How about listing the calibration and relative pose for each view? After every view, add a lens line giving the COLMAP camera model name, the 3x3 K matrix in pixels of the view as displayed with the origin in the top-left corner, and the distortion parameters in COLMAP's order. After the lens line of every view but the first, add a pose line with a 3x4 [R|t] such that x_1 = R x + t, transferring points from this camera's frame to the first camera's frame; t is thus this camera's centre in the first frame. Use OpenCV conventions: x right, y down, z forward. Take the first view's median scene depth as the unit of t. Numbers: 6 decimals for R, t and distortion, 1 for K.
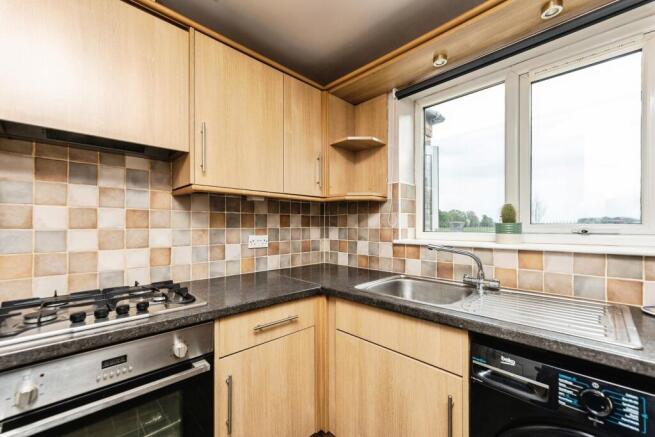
lens RADIAL K [[268.9, 0, 327.1], [0, 268.9, 223.0], [0, 0, 1]] dist [0.001299, -0.001222]
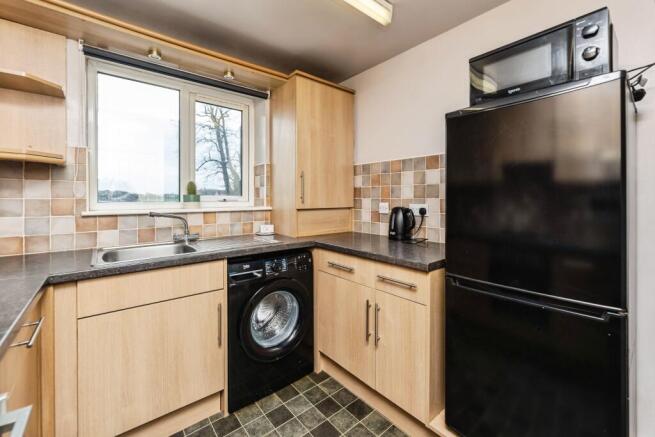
lens RADIAL K [[268.9, 0, 312.7], [0, 268.9, 199.8], [0, 0, 1]] dist [0.001299, -0.001222]
pose [[0.110953, -0.001004, 0.993825, -0.673927], [-0.005249, 0.999985, 0.001597, 0.022604], [-0.993812, -0.005394, 0.110946, 0.190965]]
